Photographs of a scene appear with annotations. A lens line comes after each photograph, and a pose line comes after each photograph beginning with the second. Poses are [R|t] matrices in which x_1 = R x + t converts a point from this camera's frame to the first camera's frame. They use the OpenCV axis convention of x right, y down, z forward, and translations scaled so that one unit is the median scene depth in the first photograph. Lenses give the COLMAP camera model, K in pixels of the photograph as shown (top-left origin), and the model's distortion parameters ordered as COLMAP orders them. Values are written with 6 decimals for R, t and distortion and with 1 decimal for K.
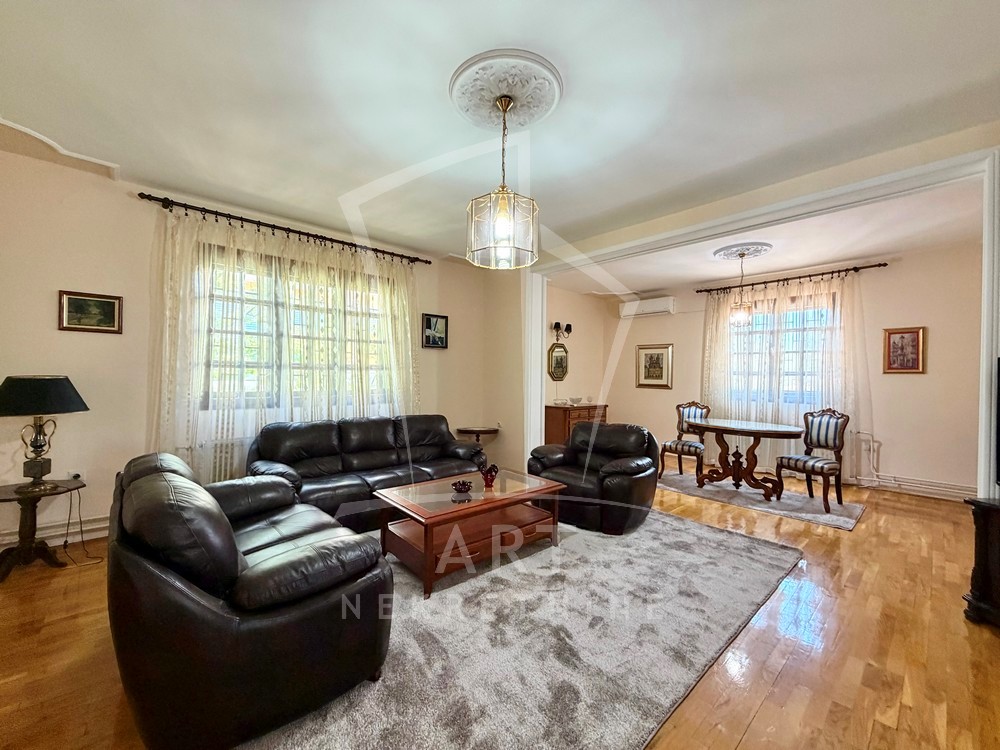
lens RADIAL K [[398.4, 0, 495.4], [0, 398.4, 377.3], [0, 0, 1]] dist [-0.001849, -0.000106]
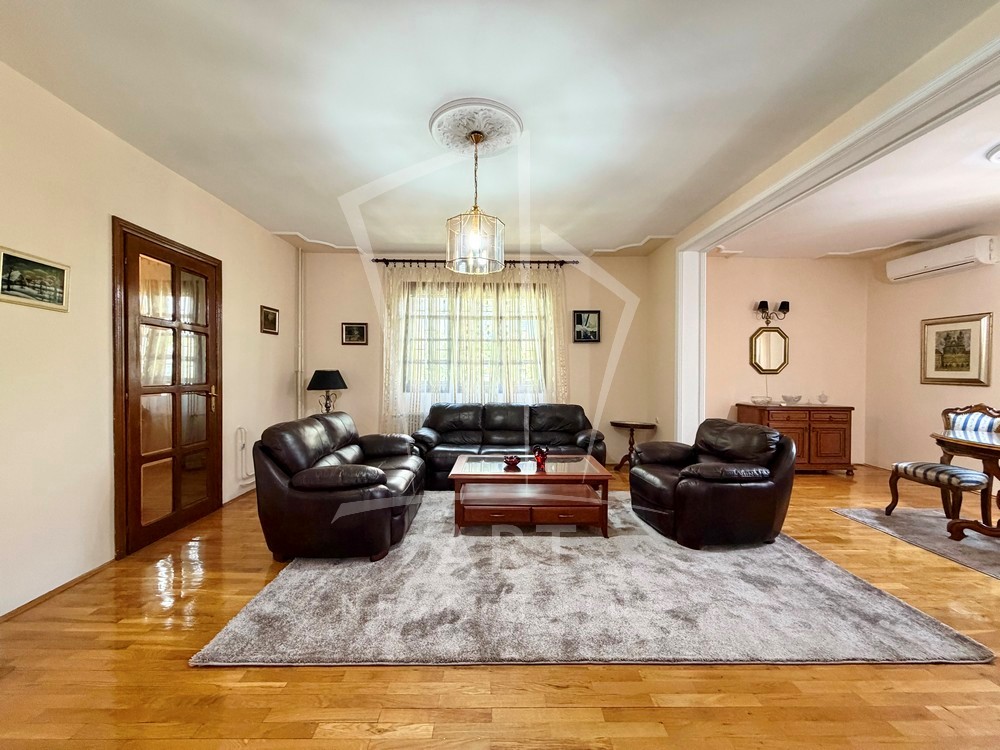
lens RADIAL K [[398.4, 0, 495.4], [0, 398.4, 377.3], [0, 0, 1]] dist [-0.001849, -0.000106]
pose [[0.755509, -0.000968, -0.655137, 0.396737], [0.003278, 0.999992, 0.002303, 0.017471], [0.655130, -0.003887, 0.755506, 0.055688]]
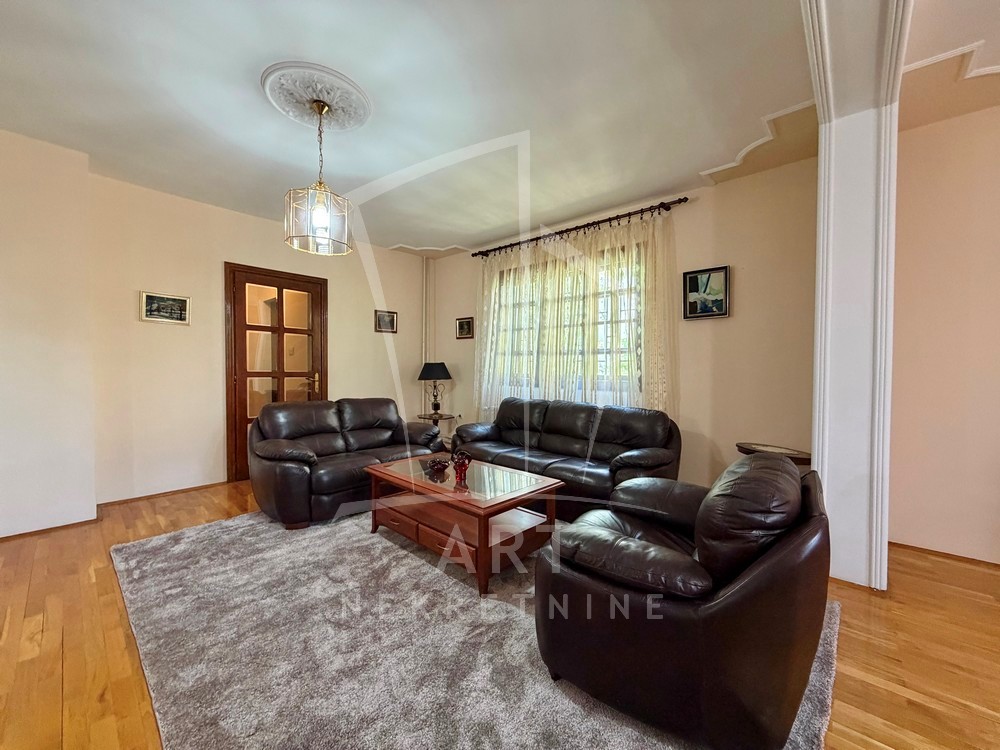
lens RADIAL K [[398.4, 0, 495.4], [0, 398.4, 377.3], [0, 0, 1]] dist [-0.001849, -0.000106]
pose [[0.100239, 0.012290, -0.994888, 0.556934], [-0.009876, 0.999887, 0.011356, 0.028087], [0.994914, 0.008687, 0.100349, 0.639901]]
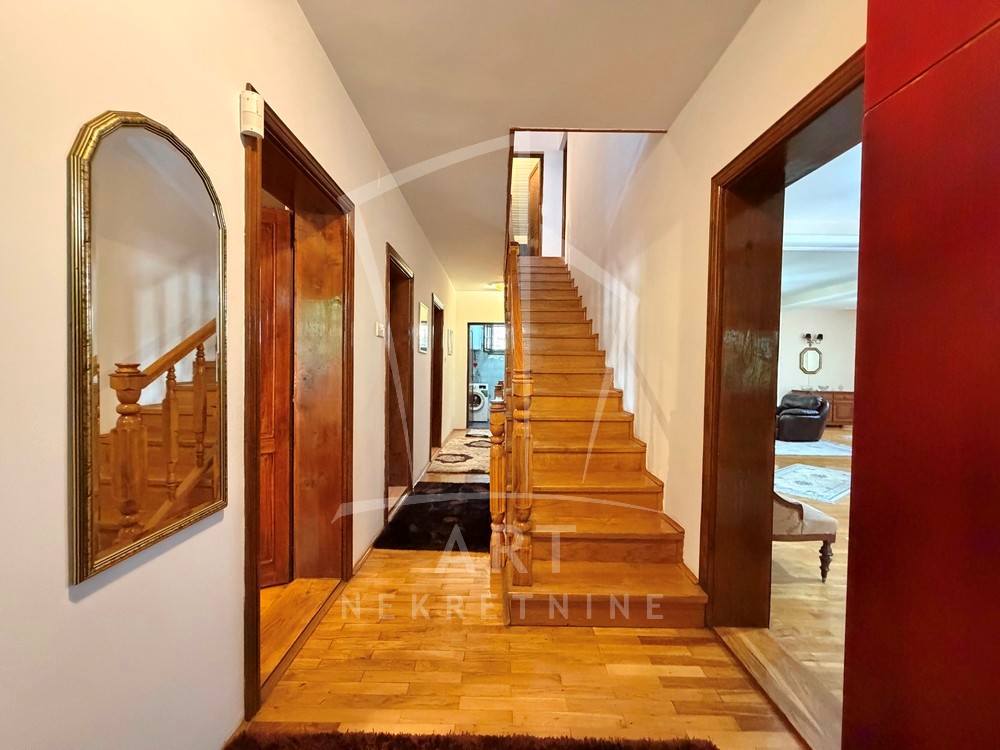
lens RADIAL K [[398.4, 0, 495.4], [0, 398.4, 377.3], [0, 0, 1]] dist [-0.001849, -0.000106]
pose [[0.736481, 0.013984, -0.676314, 0.435386], [-0.007858, 0.999896, 0.012117, 0.019267], [0.676413, -0.003609, 0.736514, -1.234857]]
